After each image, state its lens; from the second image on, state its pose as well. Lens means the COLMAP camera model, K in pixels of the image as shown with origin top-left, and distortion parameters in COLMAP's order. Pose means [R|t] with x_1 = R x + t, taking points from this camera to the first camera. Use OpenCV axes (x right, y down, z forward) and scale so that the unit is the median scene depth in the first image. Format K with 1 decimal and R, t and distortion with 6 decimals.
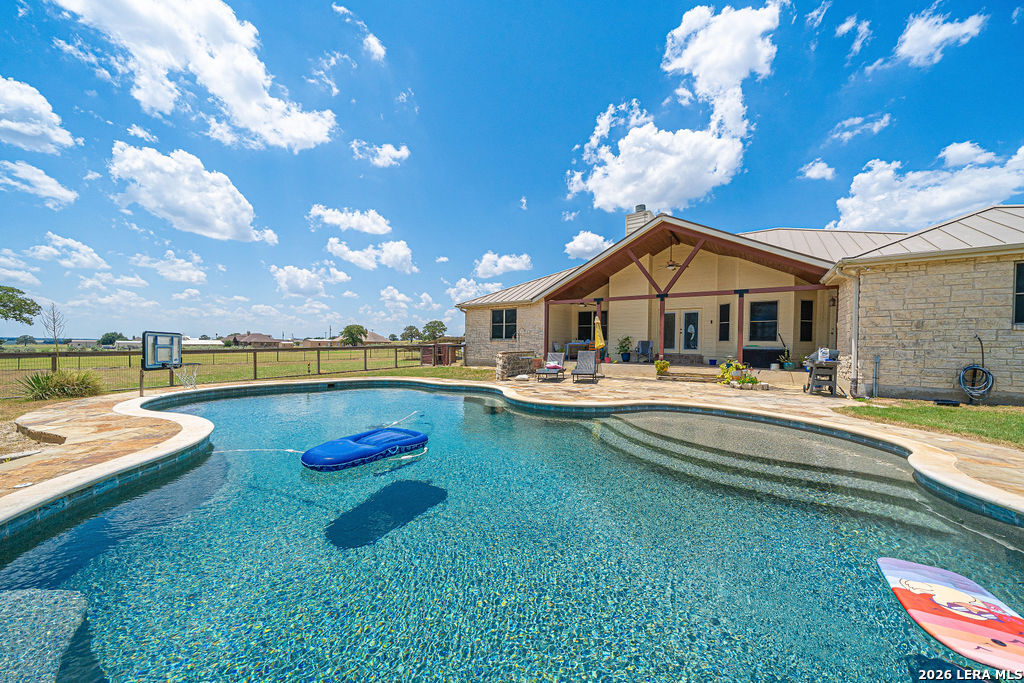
lens RADIAL K [[346.3, 0, 513.3], [0, 346.3, 345.0], [0, 0, 1]] dist [-0.001257, -0.000074]
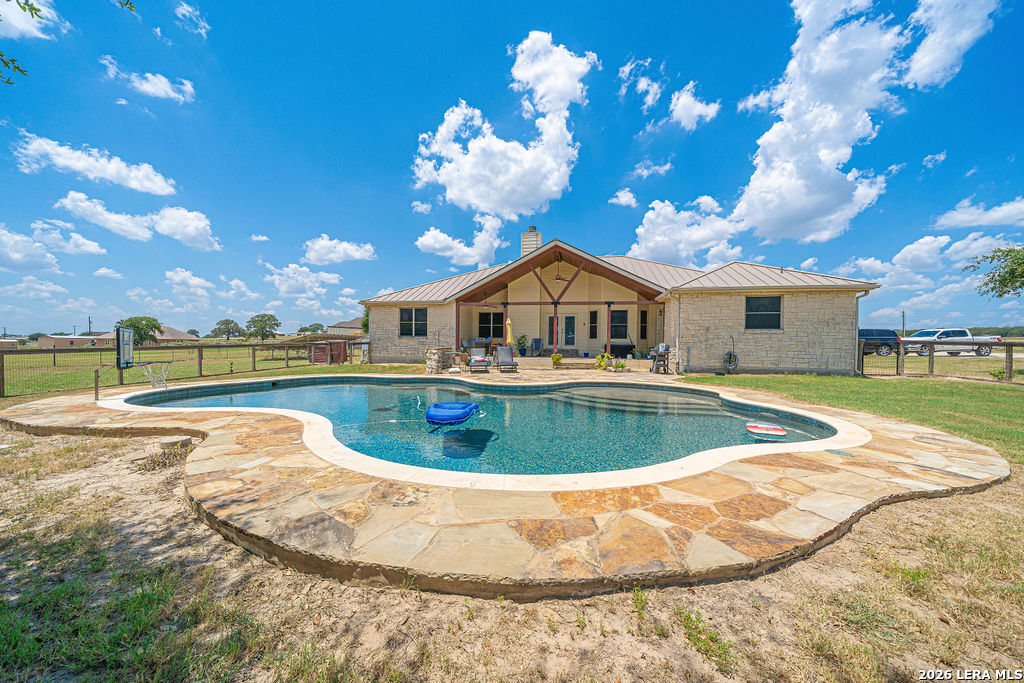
lens RADIAL K [[353.8, 0, 506.4], [0, 353.8, 348.9], [0, 0, 1]] dist [-0.004014, -0.000064]
pose [[0.919428, -0.009624, 0.393142, -0.238800], [0.002780, 0.999835, 0.017973, 0.002508], [-0.393250, -0.015432, 0.919302, -0.121054]]
